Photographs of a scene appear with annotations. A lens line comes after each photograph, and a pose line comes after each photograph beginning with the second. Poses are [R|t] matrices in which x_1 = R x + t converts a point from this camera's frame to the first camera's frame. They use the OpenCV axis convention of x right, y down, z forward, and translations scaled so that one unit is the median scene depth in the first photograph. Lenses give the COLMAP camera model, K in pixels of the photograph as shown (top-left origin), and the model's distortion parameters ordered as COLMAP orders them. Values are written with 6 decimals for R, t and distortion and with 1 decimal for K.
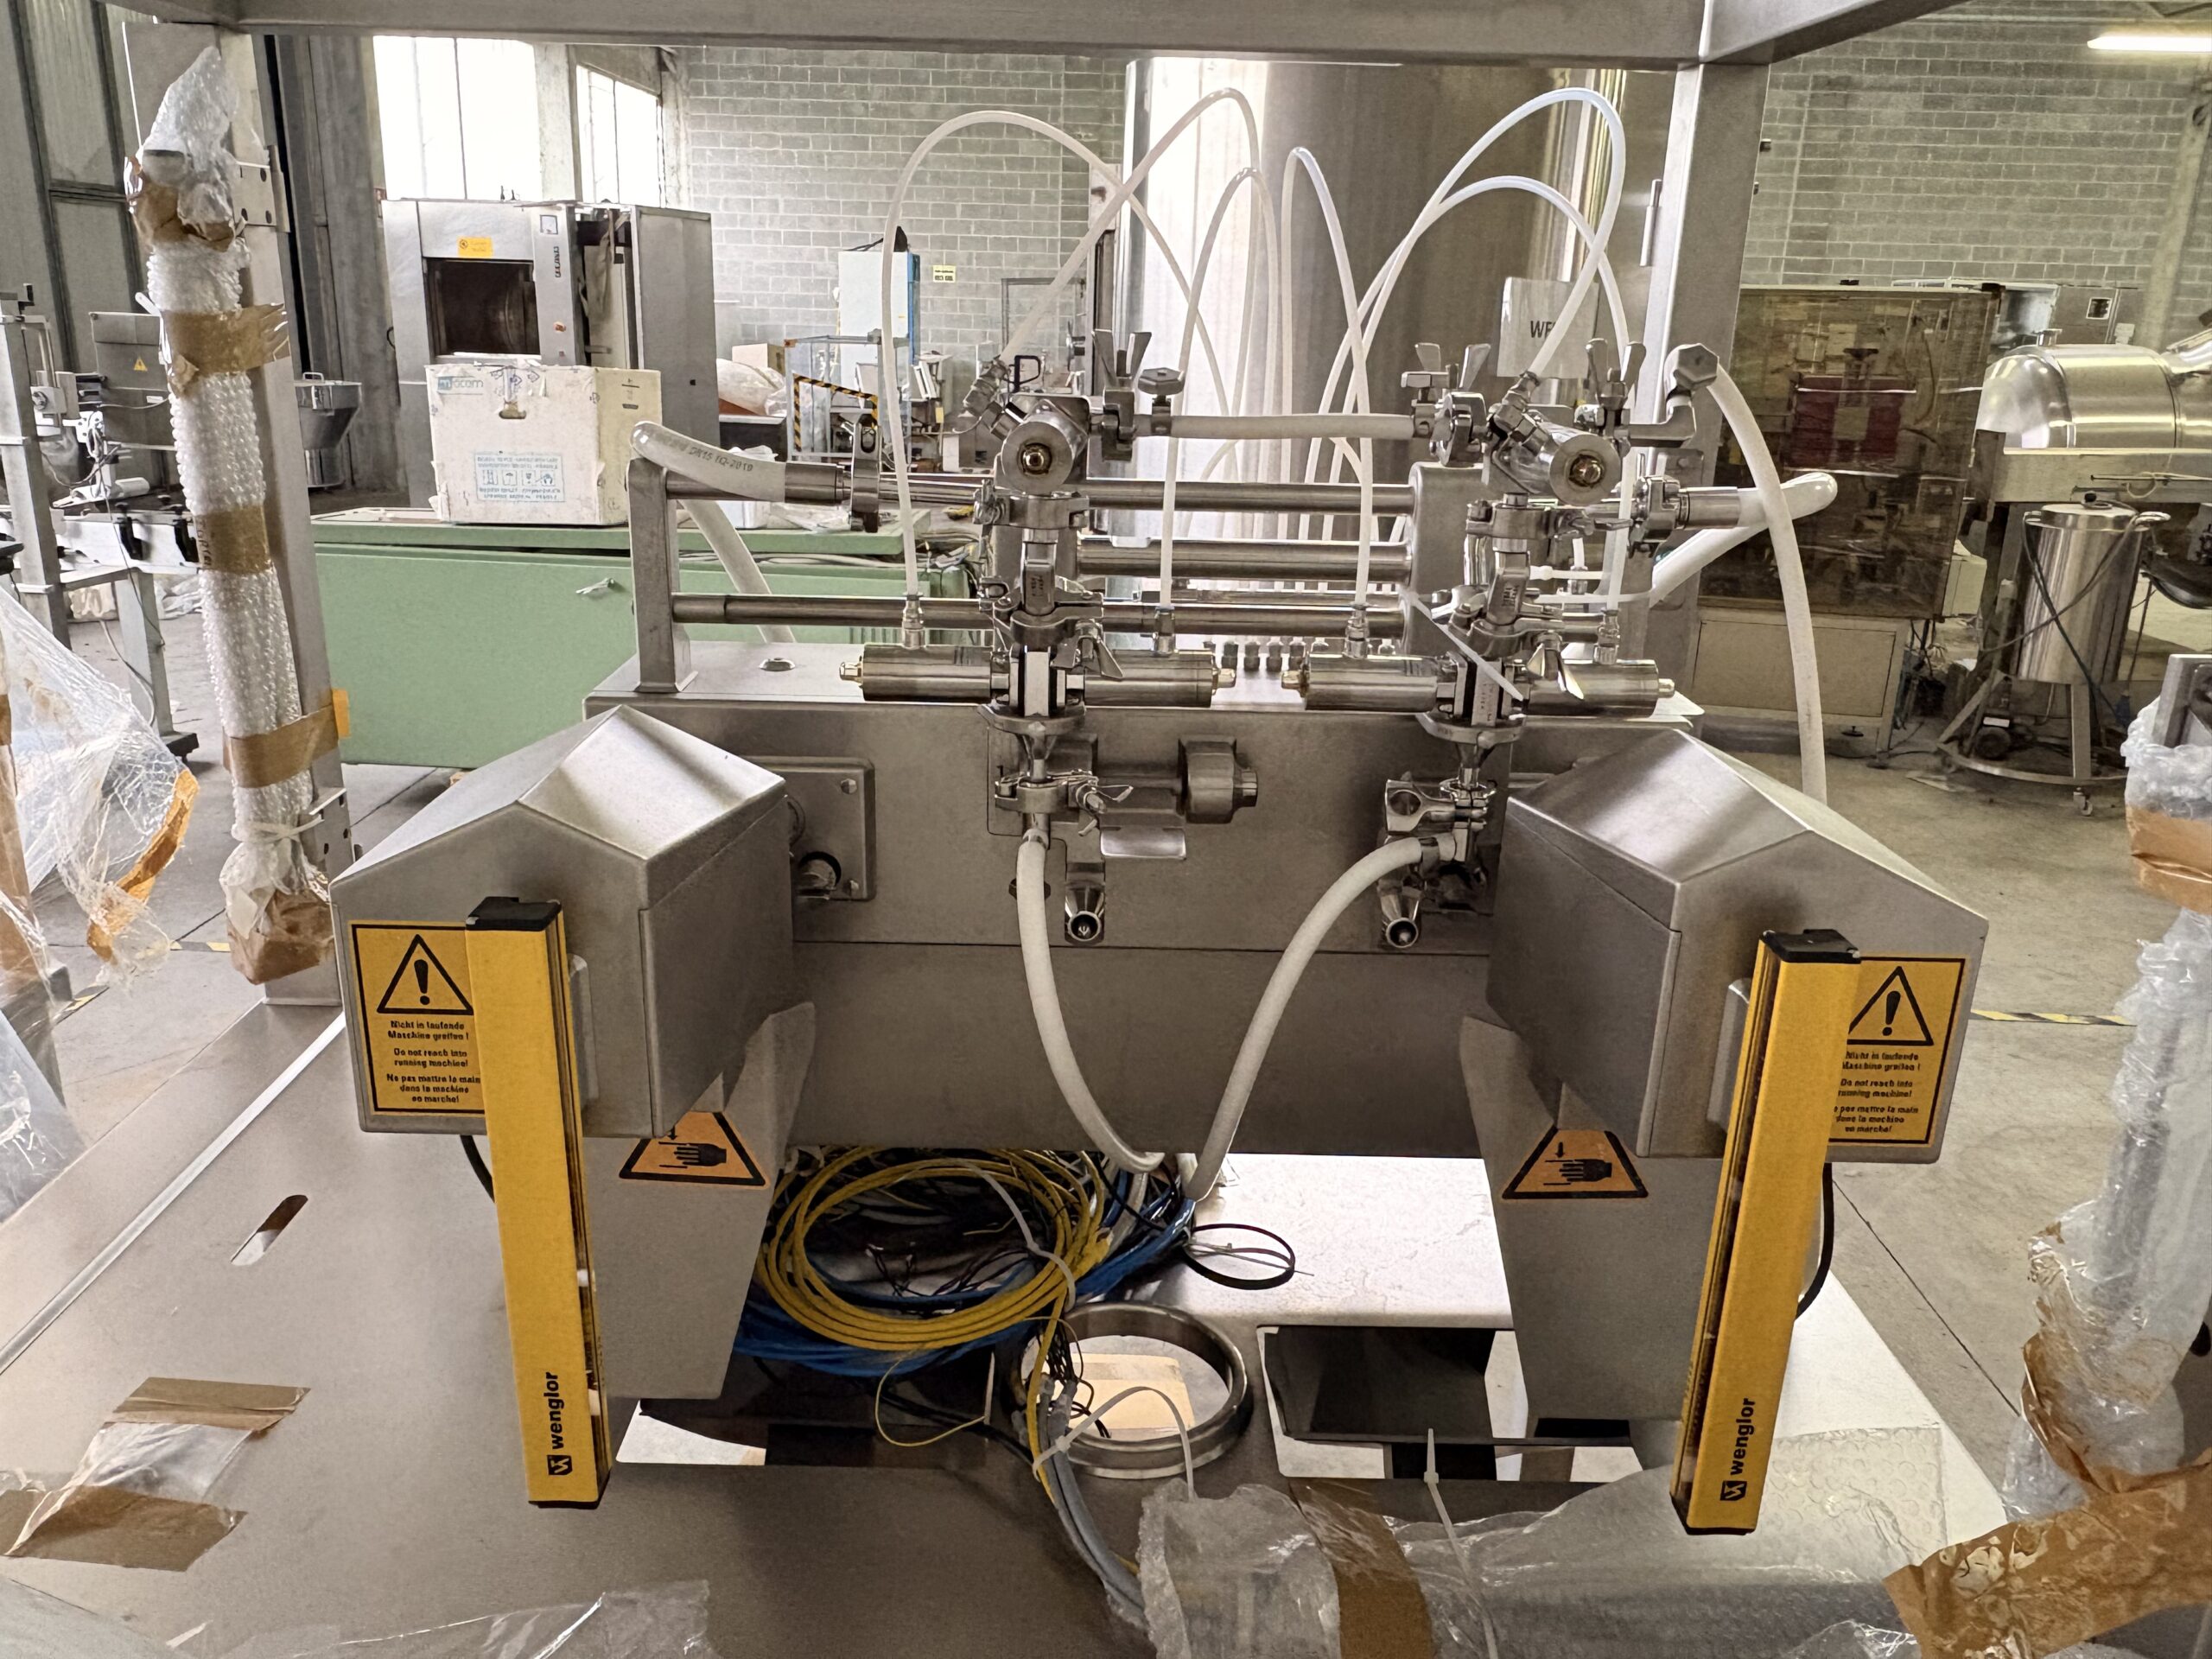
lens RADIAL K [[1677.9, 0, 1060.9], [0, 1677.9, 833.9], [0, 0, 1]] dist [-0.004078, 0.002491]
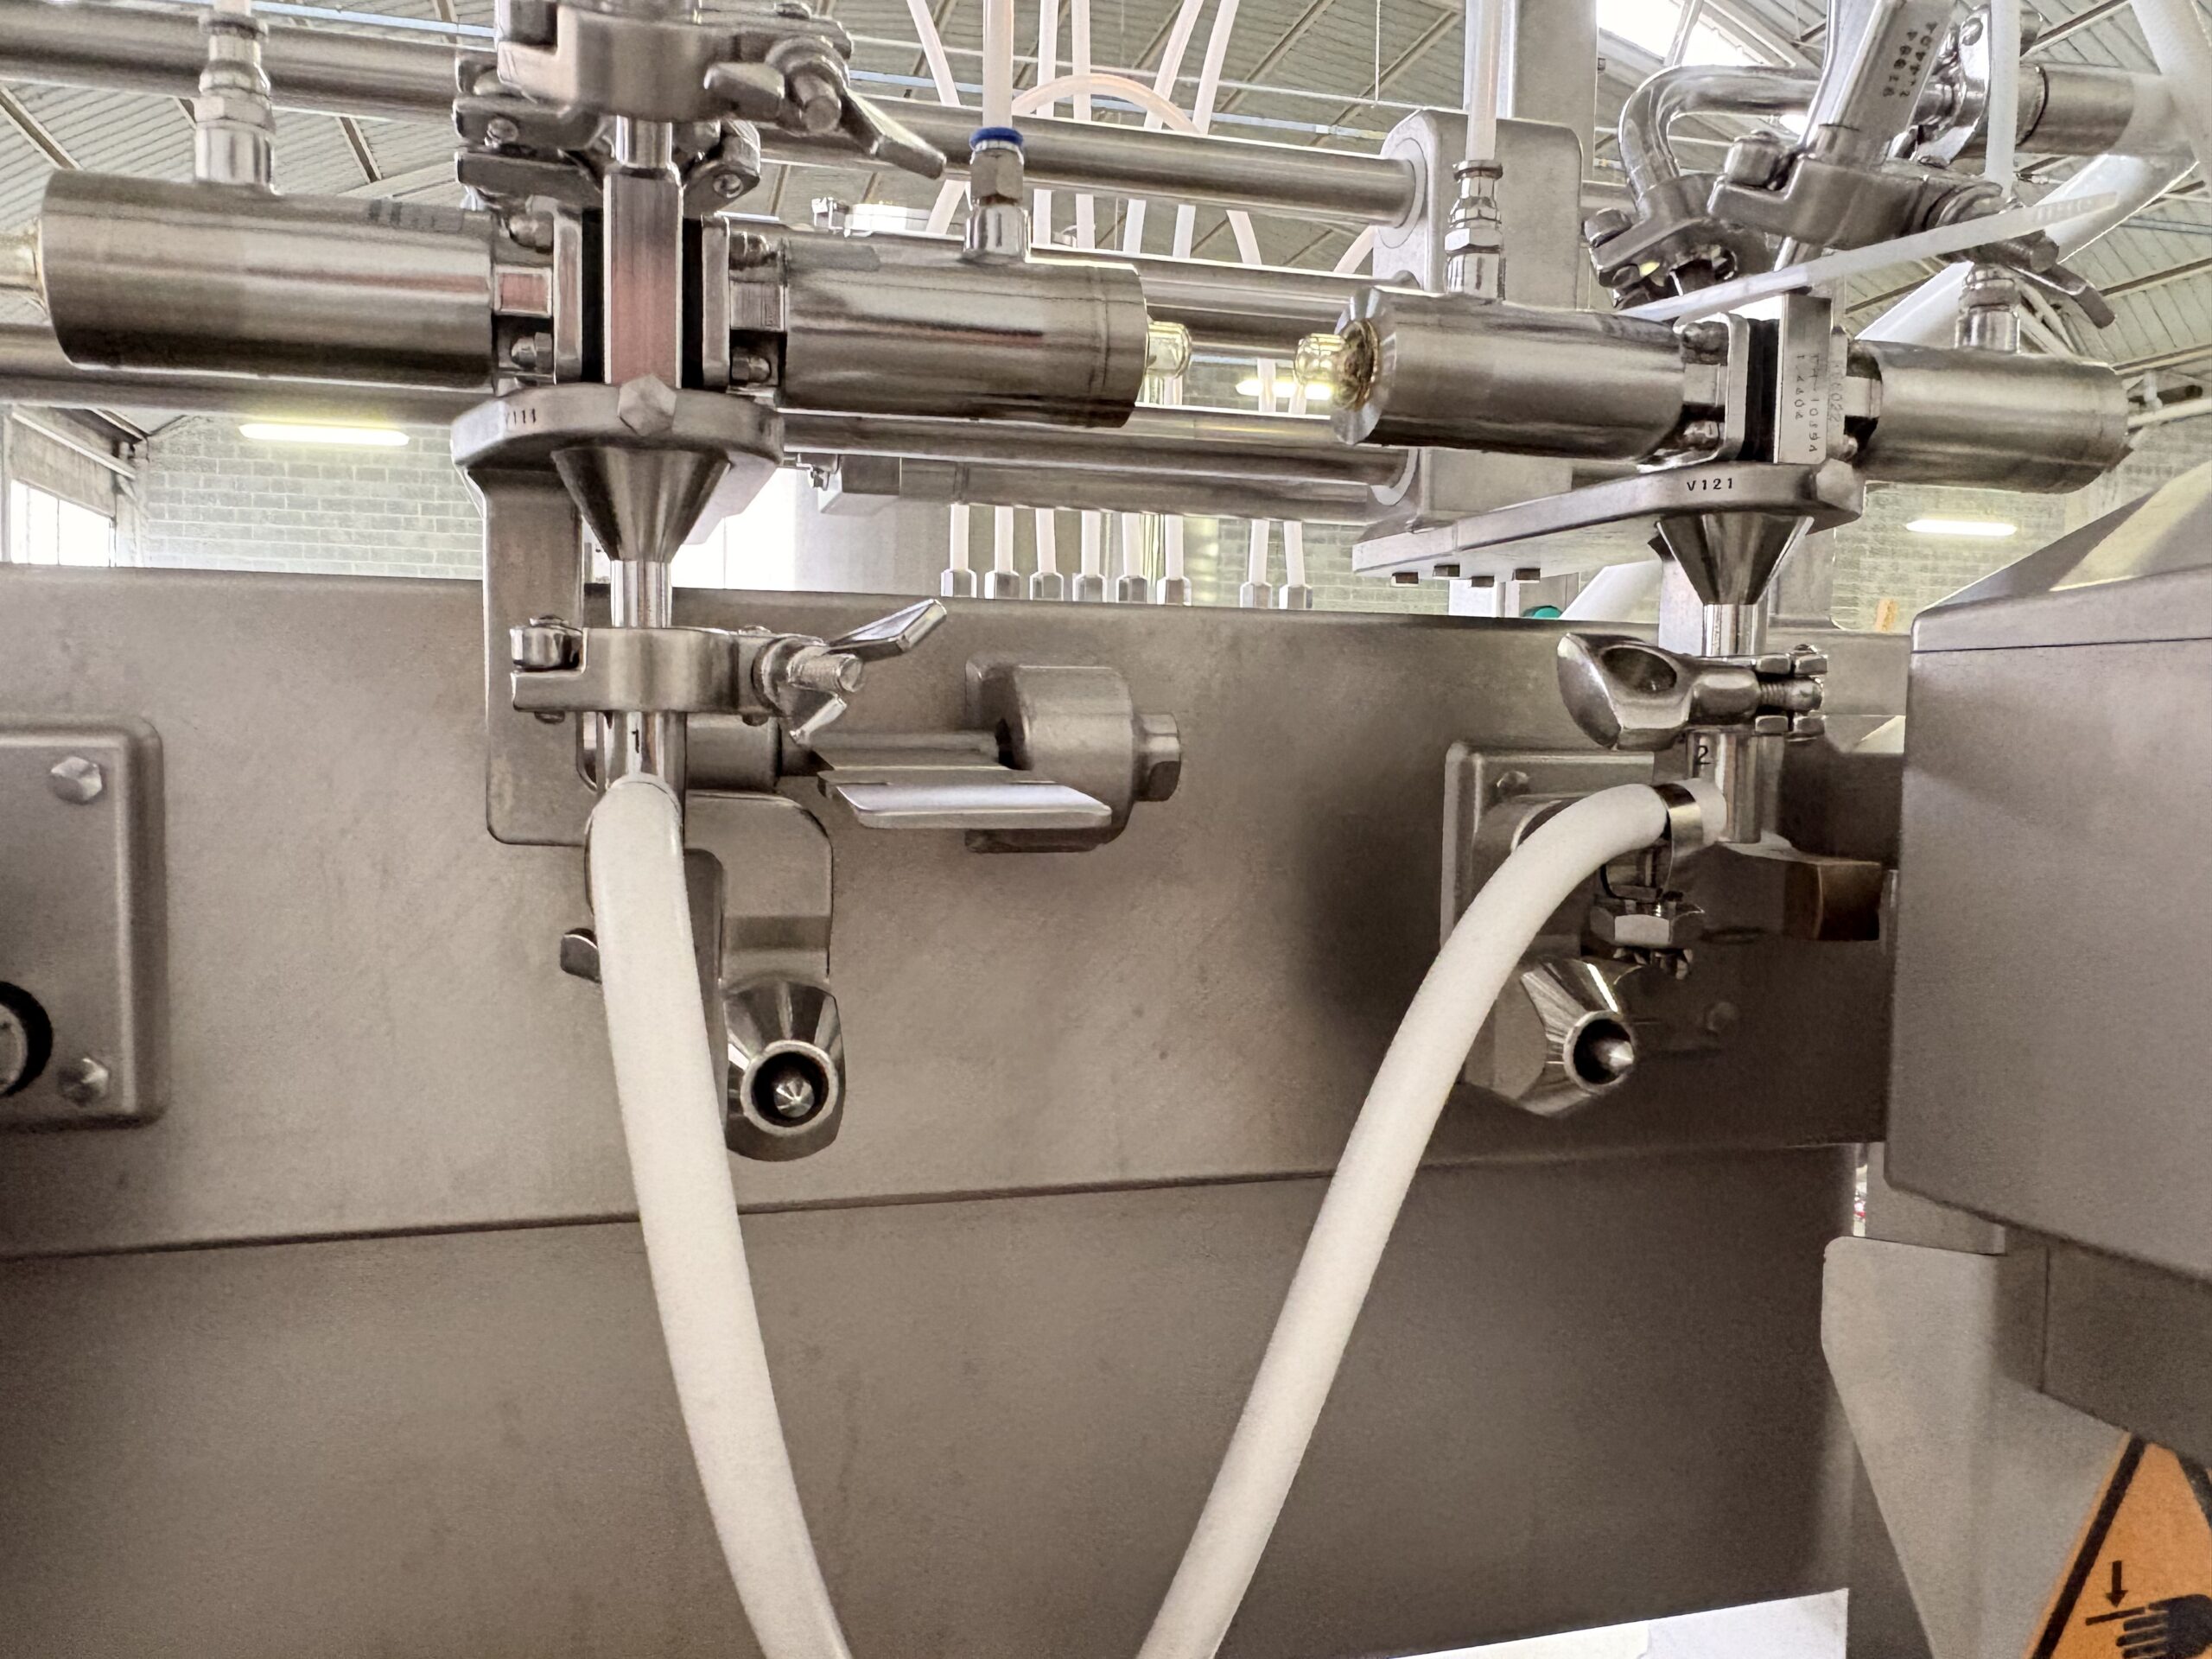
lens RADIAL K [[1677.9, 0, 1060.9], [0, 1677.9, 833.9], [0, 0, 1]] dist [-0.004078, 0.002491]
pose [[0.958178, -0.019978, 0.285475, -0.028061], [0.090635, 0.967393, -0.236510, 0.087558], [-0.271441, 0.252492, 0.928745, 0.628881]]
